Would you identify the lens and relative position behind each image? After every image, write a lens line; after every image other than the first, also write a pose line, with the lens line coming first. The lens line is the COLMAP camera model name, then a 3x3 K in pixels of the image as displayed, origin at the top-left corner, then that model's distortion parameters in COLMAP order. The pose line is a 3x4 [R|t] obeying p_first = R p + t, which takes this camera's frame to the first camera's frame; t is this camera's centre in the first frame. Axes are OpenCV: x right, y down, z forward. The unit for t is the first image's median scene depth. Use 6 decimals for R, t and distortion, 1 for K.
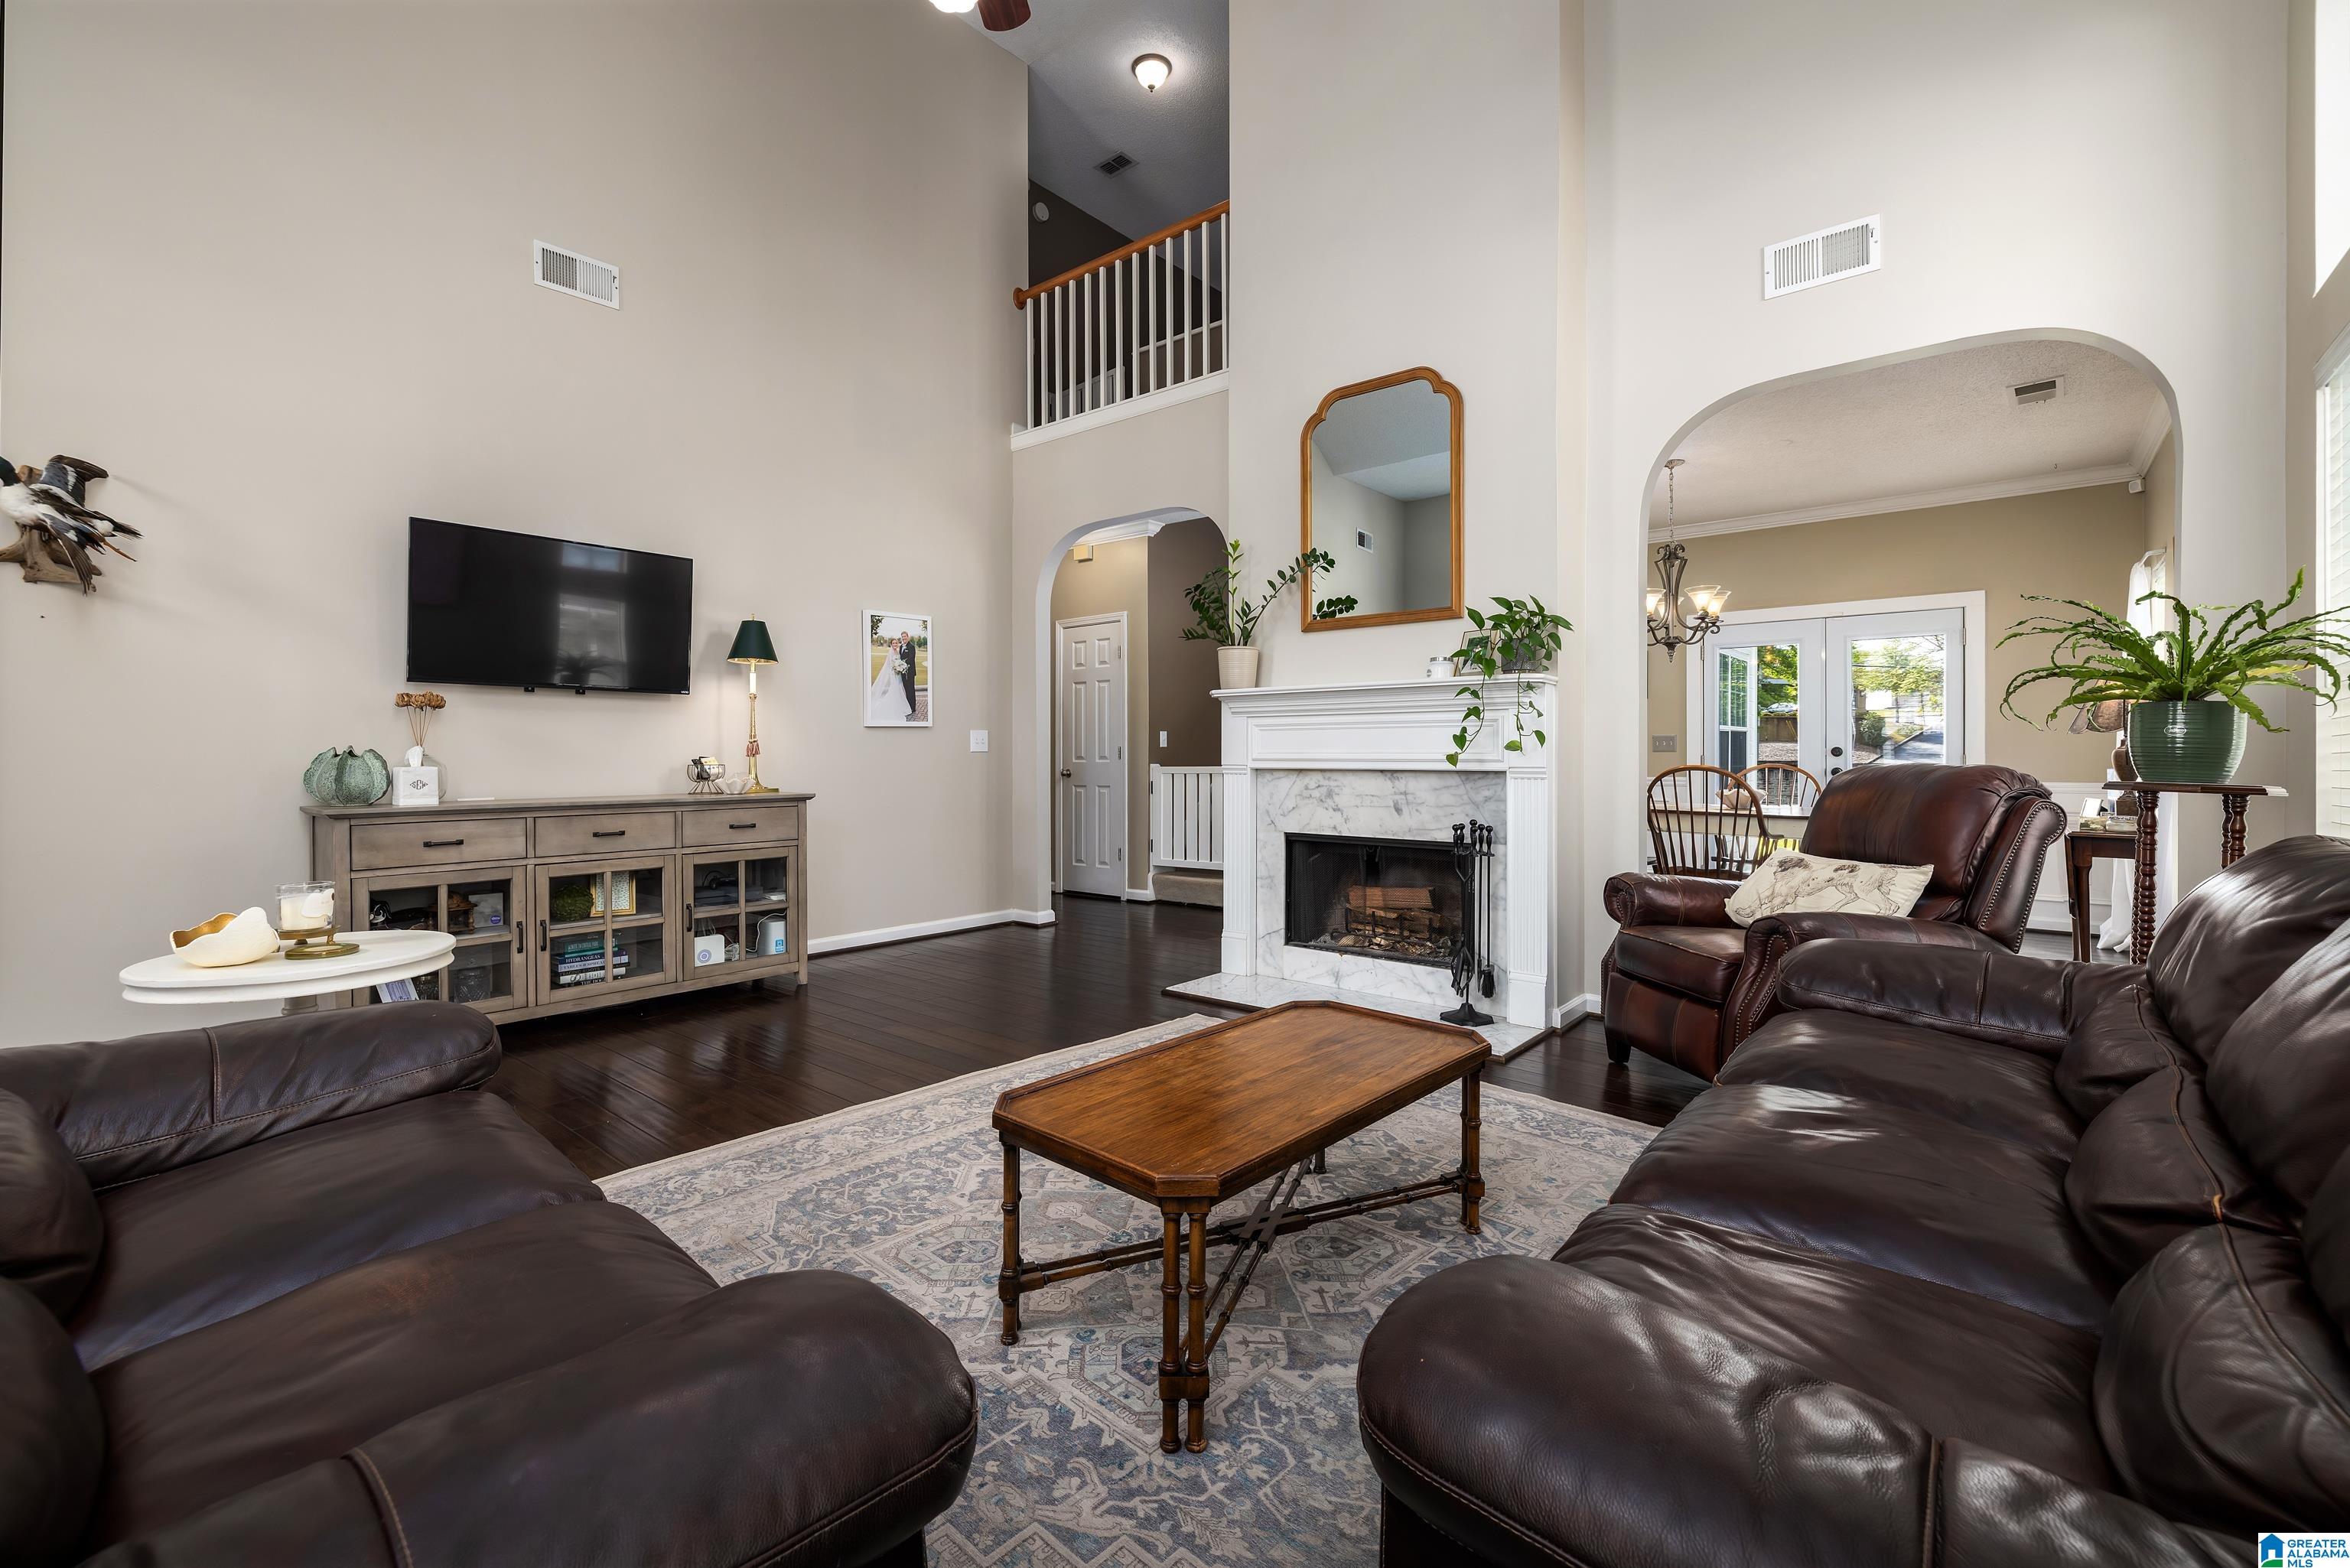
lens RADIAL K [[966.9, 0, 1178.7], [0, 966.9, 764.9], [0, 0, 1]] dist [-0.002319, -0.000447]
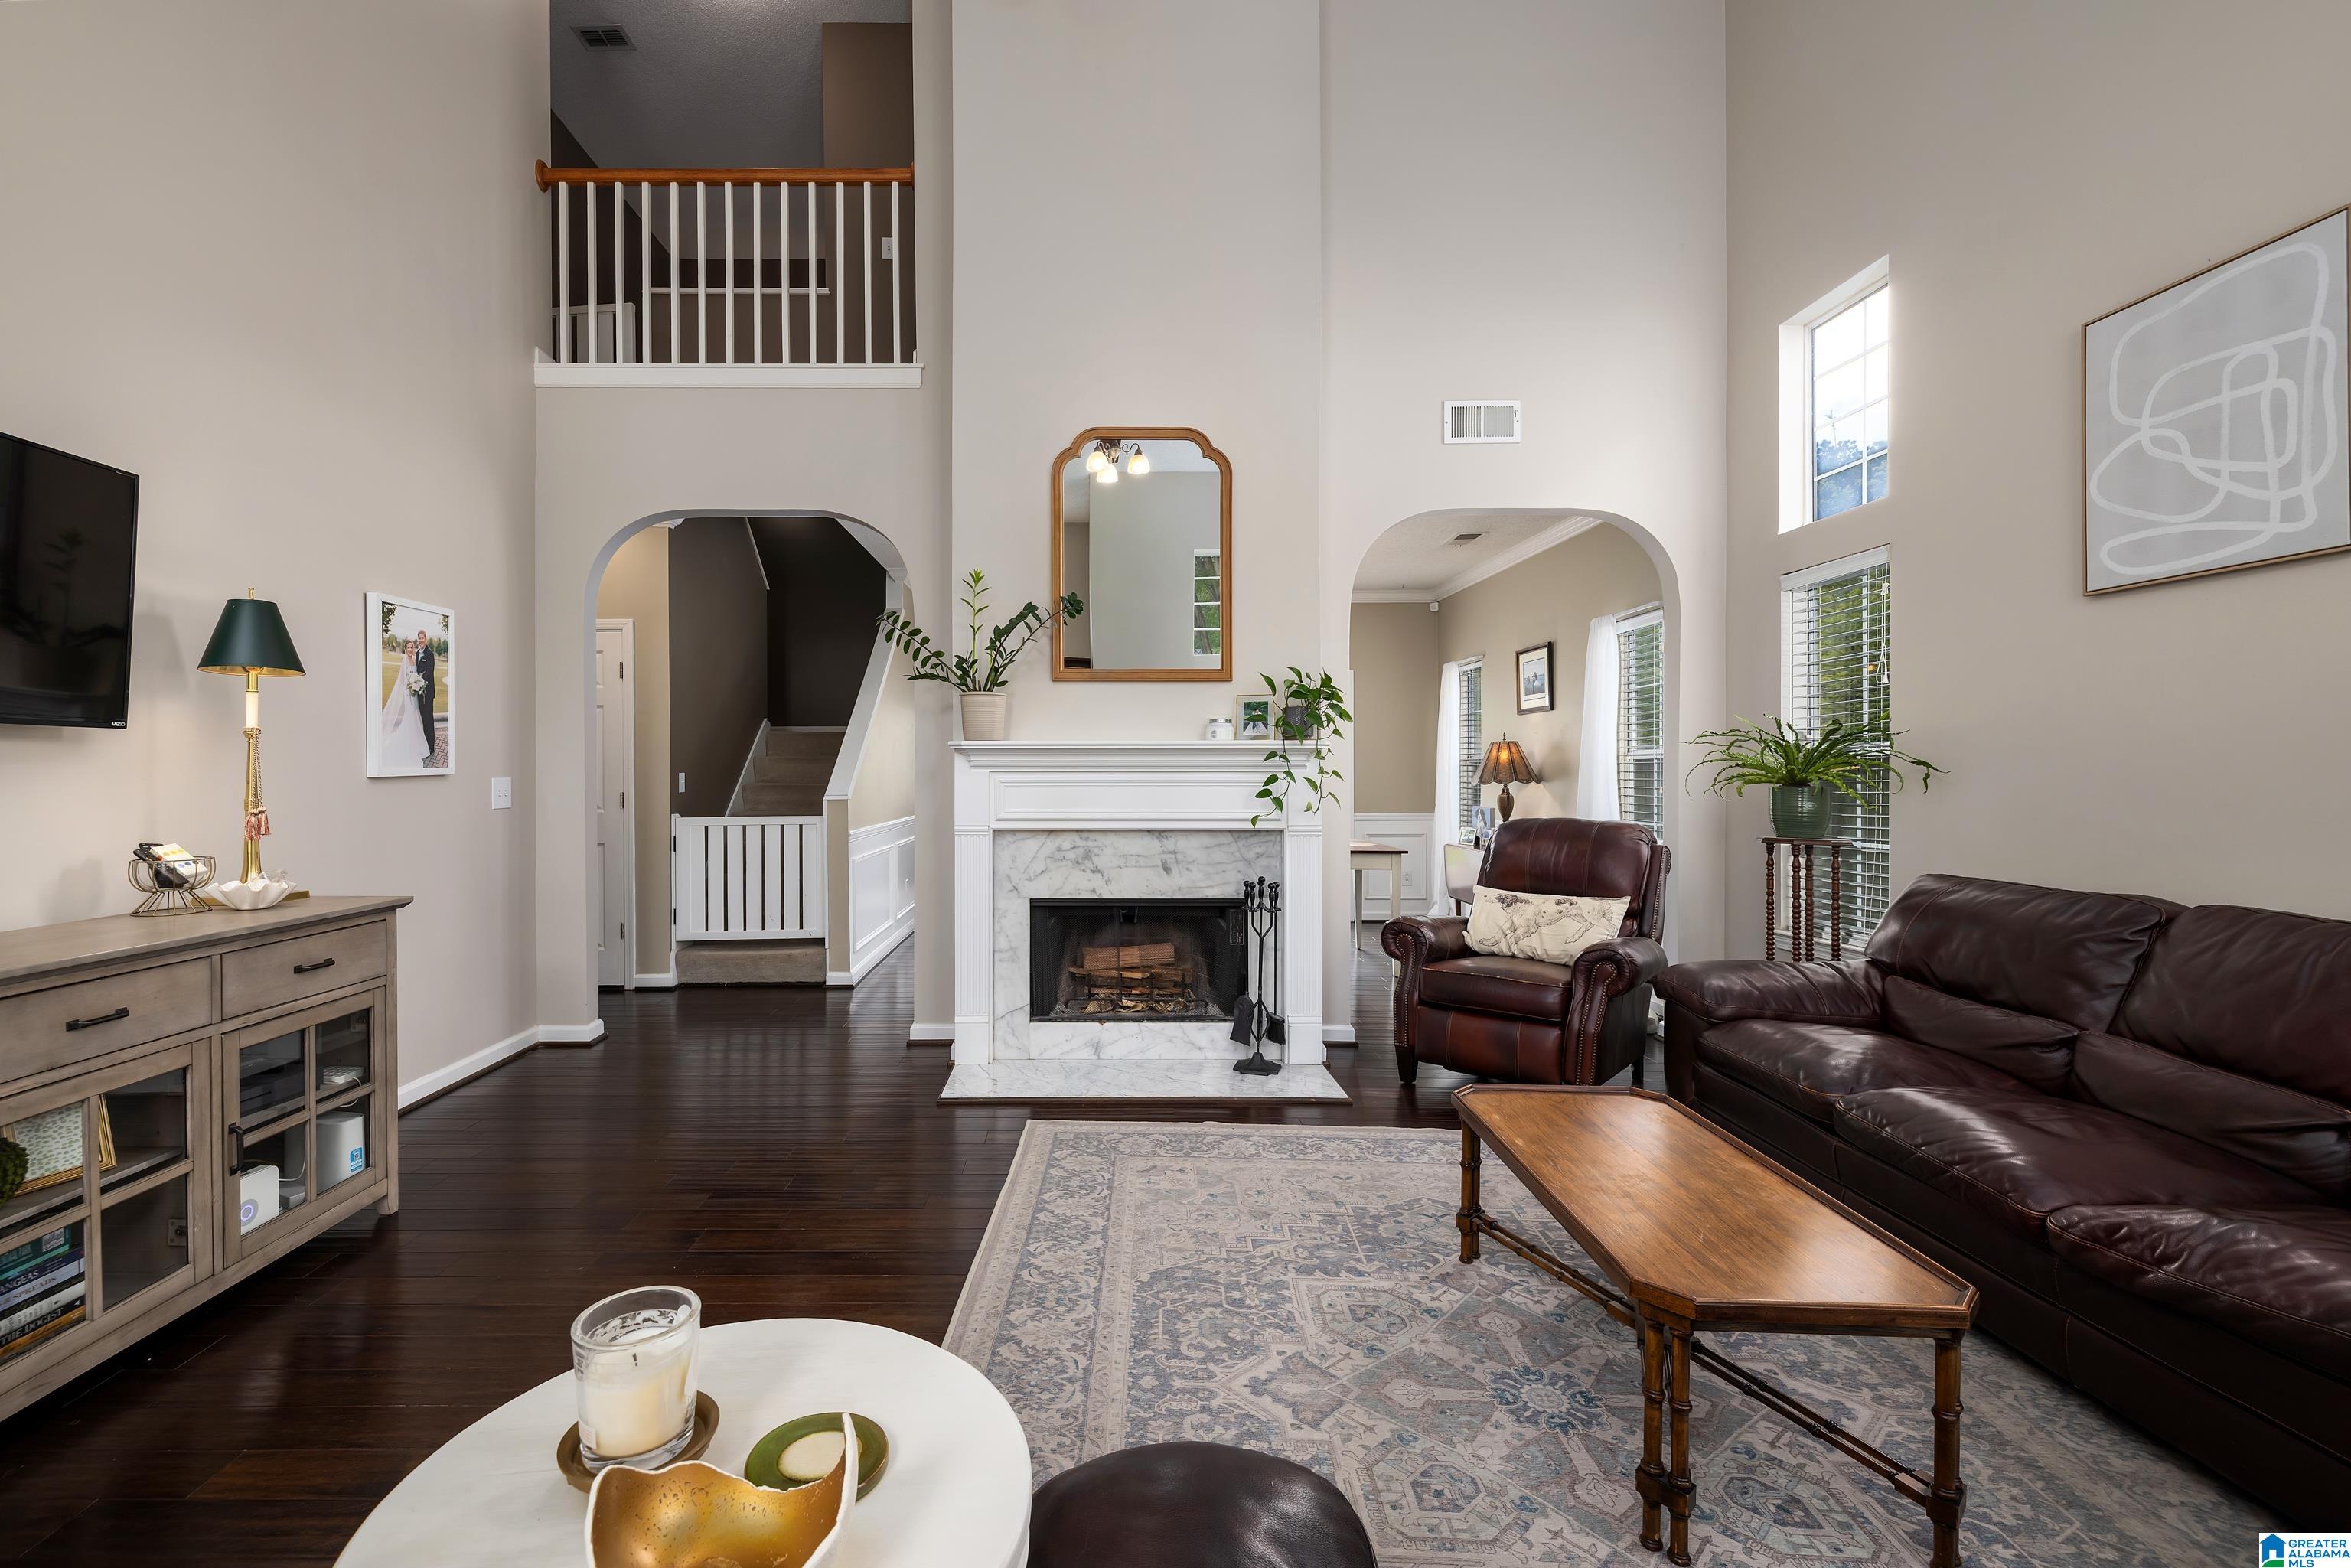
lens RADIAL K [[967.3, 0, 1176.0], [0, 967.3, 792.0], [0, 0, 1]] dist [-0.002319, -0.000447]
pose [[0.775256, -0.006628, 0.631612, -0.376764], [0.006319, 0.999976, 0.002736, -0.033972], [-0.631615, 0.001870, 0.775280, 0.215880]]
